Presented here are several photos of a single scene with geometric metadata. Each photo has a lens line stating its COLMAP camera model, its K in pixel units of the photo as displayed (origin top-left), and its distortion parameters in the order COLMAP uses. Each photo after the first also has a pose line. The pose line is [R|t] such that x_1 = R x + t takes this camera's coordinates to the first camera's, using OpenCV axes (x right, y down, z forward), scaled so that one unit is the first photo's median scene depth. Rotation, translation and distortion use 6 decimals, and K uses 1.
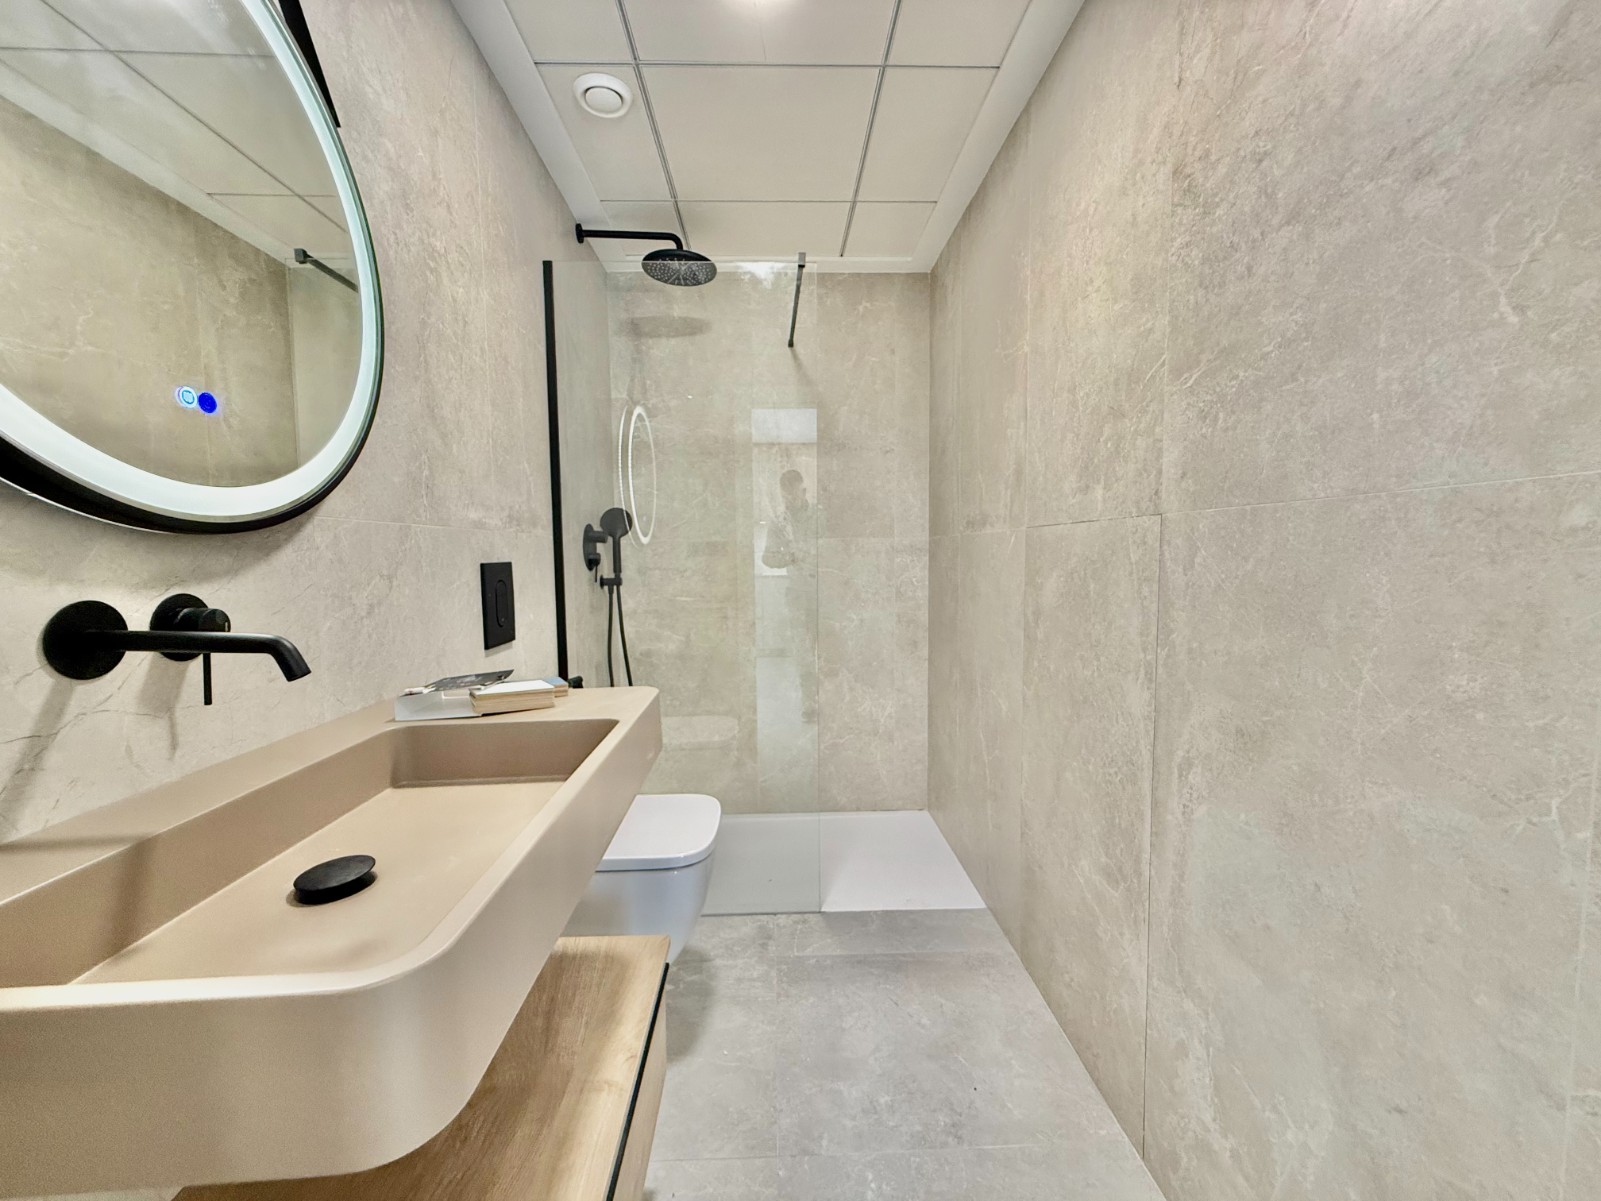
lens RADIAL K [[640.7, 0, 793.4], [0, 640.7, 598.8], [0, 0, 1]] dist [-0.002181, 0.000485]
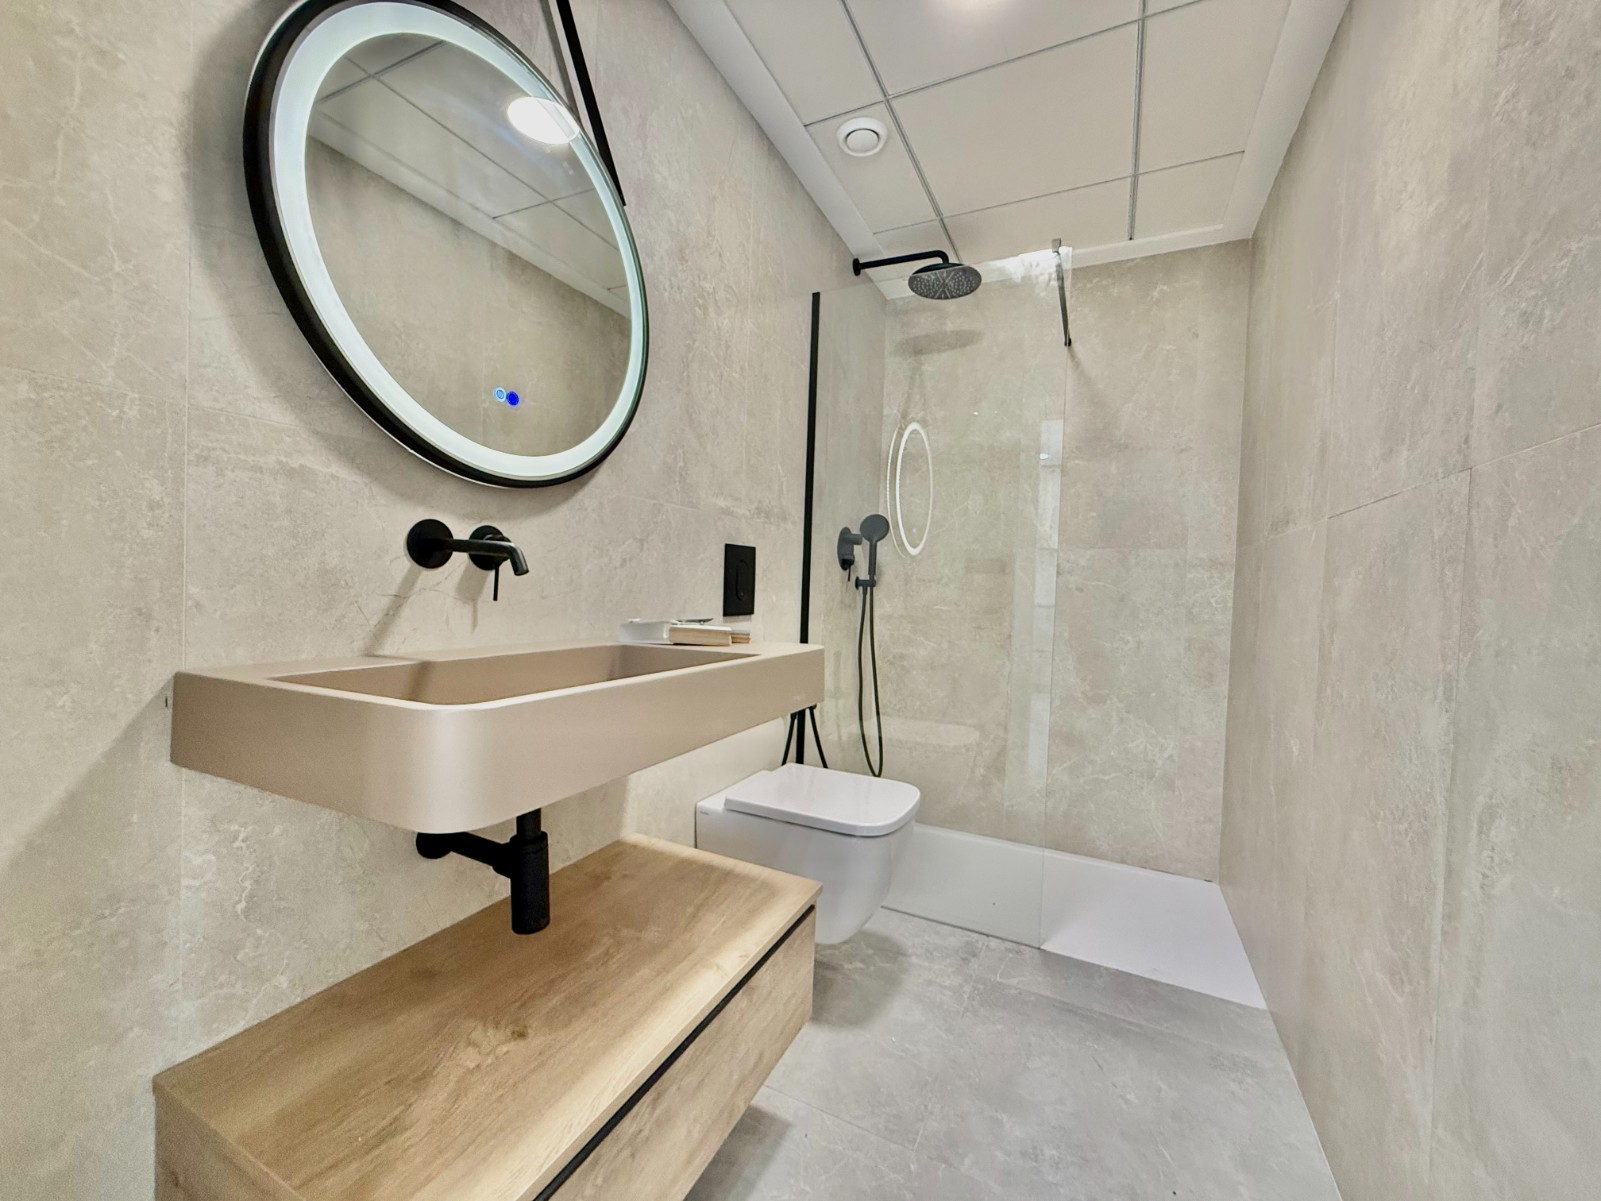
lens RADIAL K [[640.7, 0, 793.4], [0, 640.7, 598.8], [0, 0, 1]] dist [-0.002181, 0.000485]
pose [[0.880722, 0.053437, -0.470609, 0.178316], [-0.078715, 0.996311, -0.034182, 0.072553], [0.467047, 0.067149, 0.881679, 0.008589]]
